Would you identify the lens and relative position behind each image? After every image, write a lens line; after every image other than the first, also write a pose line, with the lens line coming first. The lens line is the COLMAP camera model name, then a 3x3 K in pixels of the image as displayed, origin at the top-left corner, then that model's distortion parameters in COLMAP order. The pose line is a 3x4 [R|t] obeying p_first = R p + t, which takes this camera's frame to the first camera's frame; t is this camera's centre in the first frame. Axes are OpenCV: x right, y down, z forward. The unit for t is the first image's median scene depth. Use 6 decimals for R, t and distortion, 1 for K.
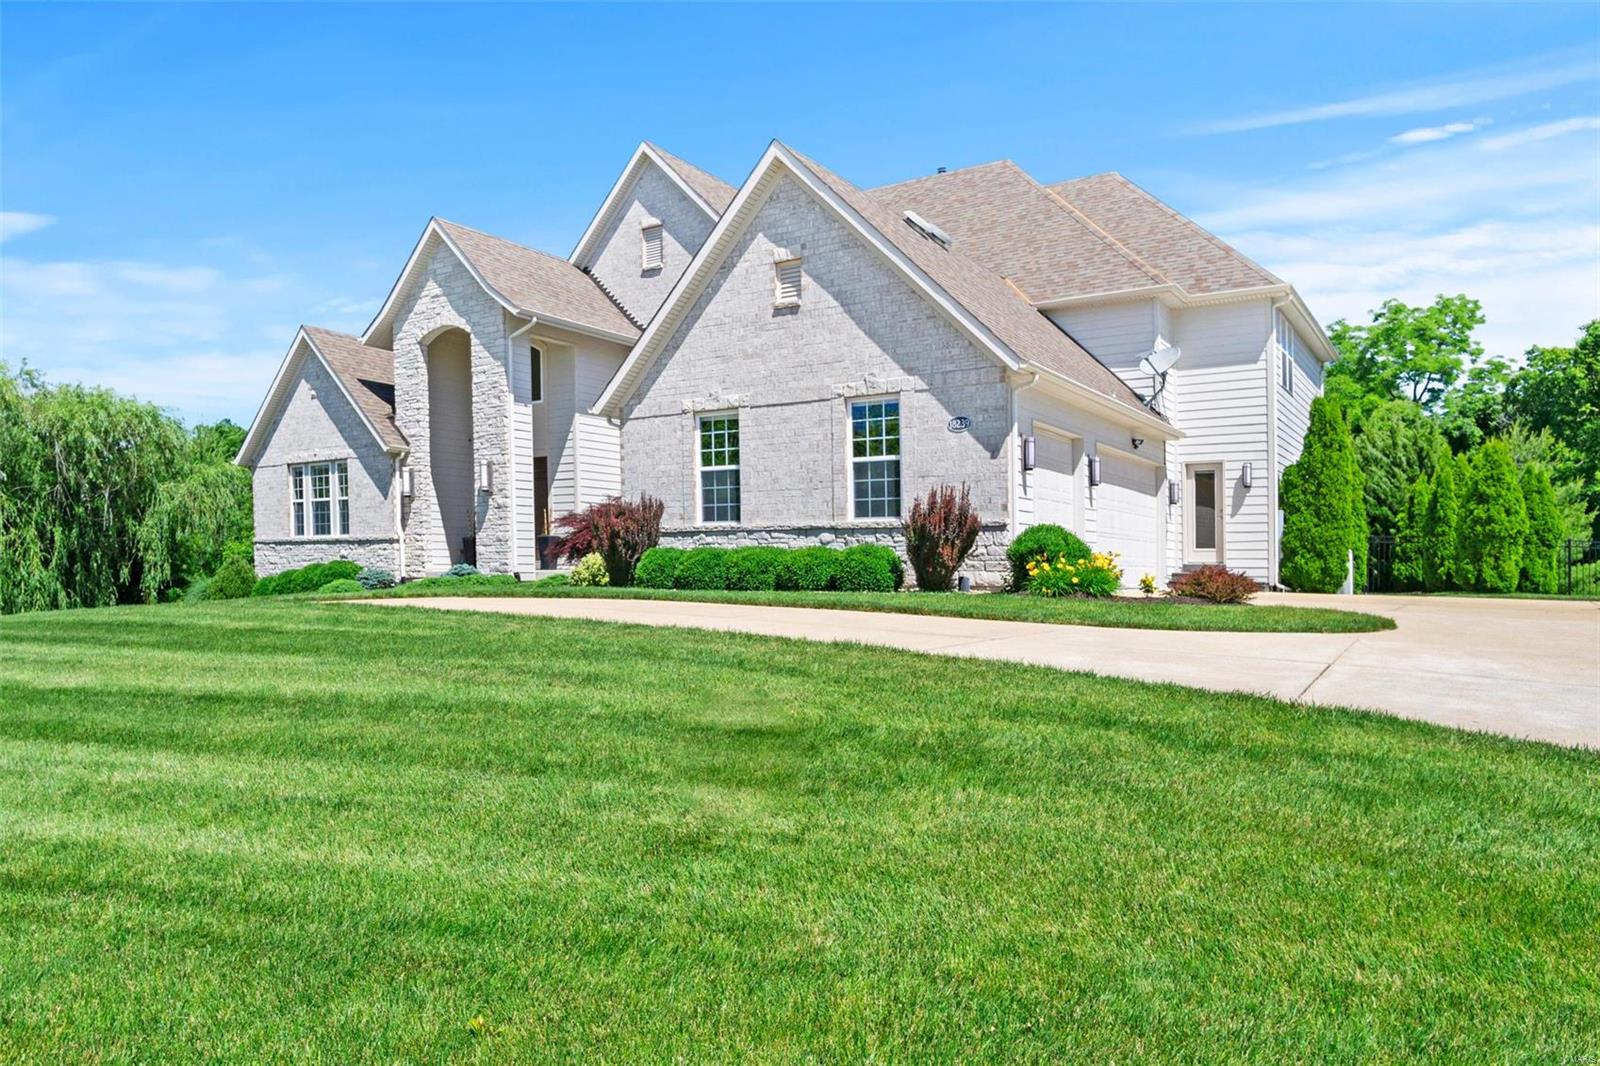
lens RADIAL K [[879.3, 0, 783.1], [0, 879.3, 526.5], [0, 0, 1]] dist [-0.027301, 0.005977]
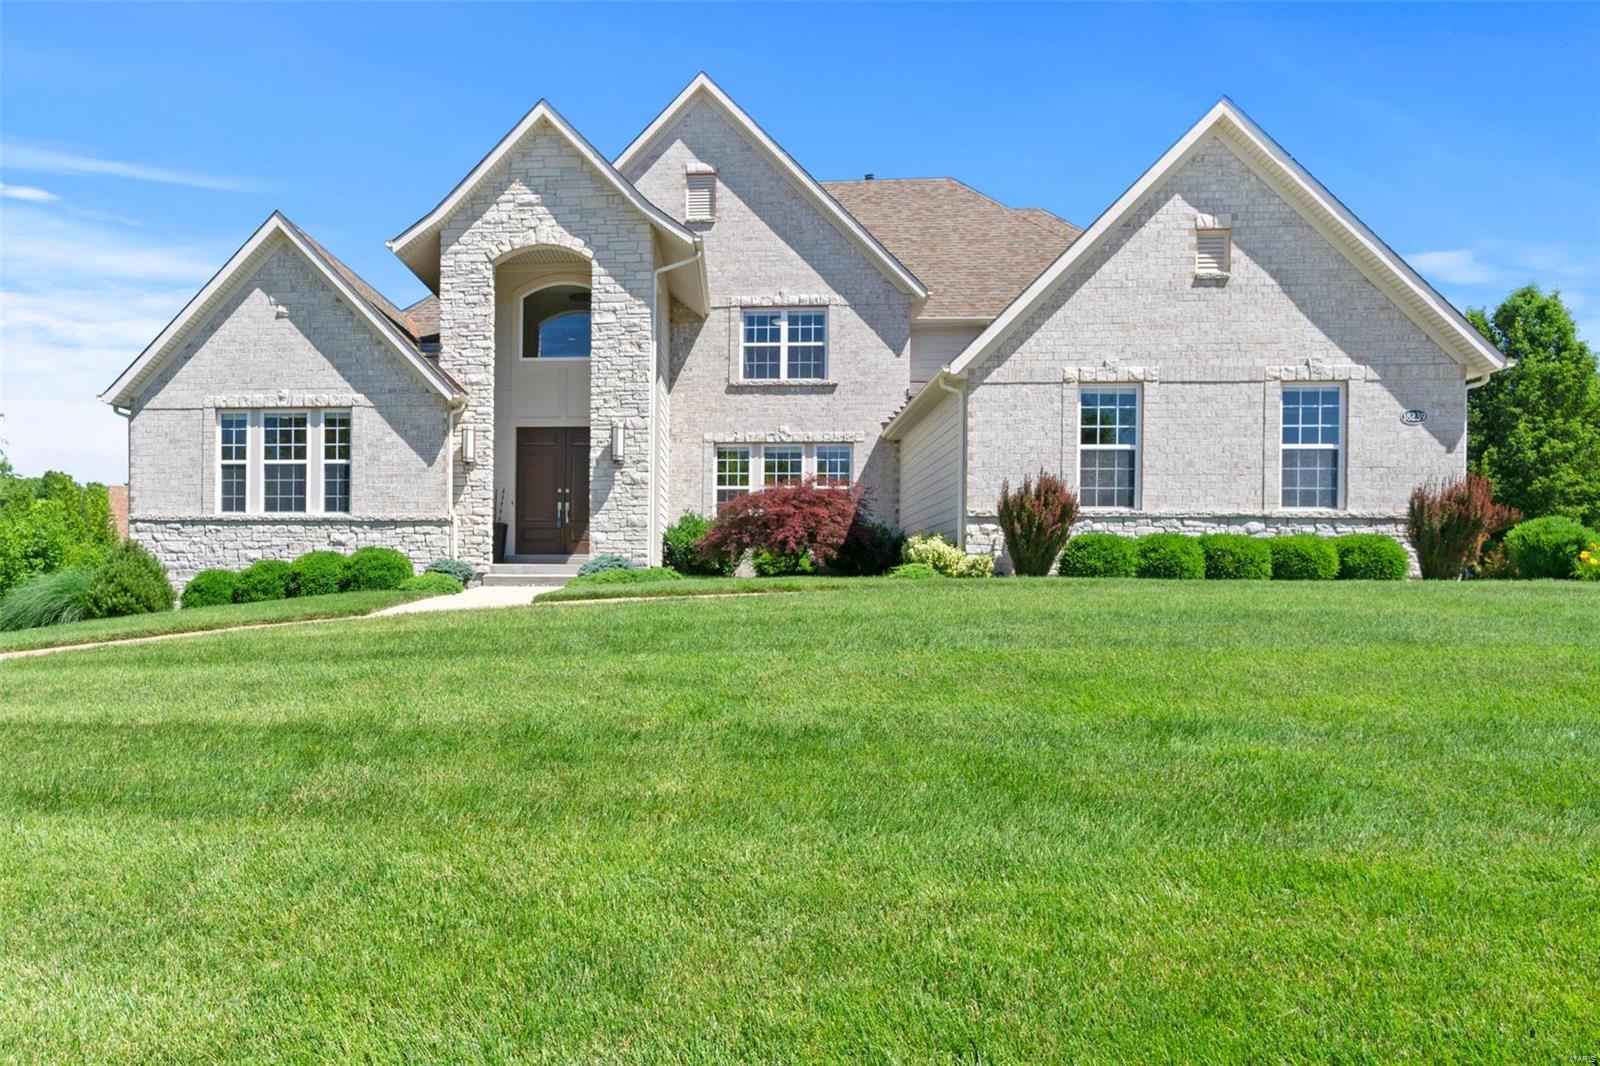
lens RADIAL K [[879.3, 0, 797.3], [0, 879.3, 528.8], [0, 0, 1]] dist [-0.027301, 0.005977]
pose [[0.915330, 0.033963, 0.401270, -0.728530], [-0.027528, 0.999383, -0.021793, 0.045823], [-0.401763, 0.008902, 0.915700, 0.317457]]
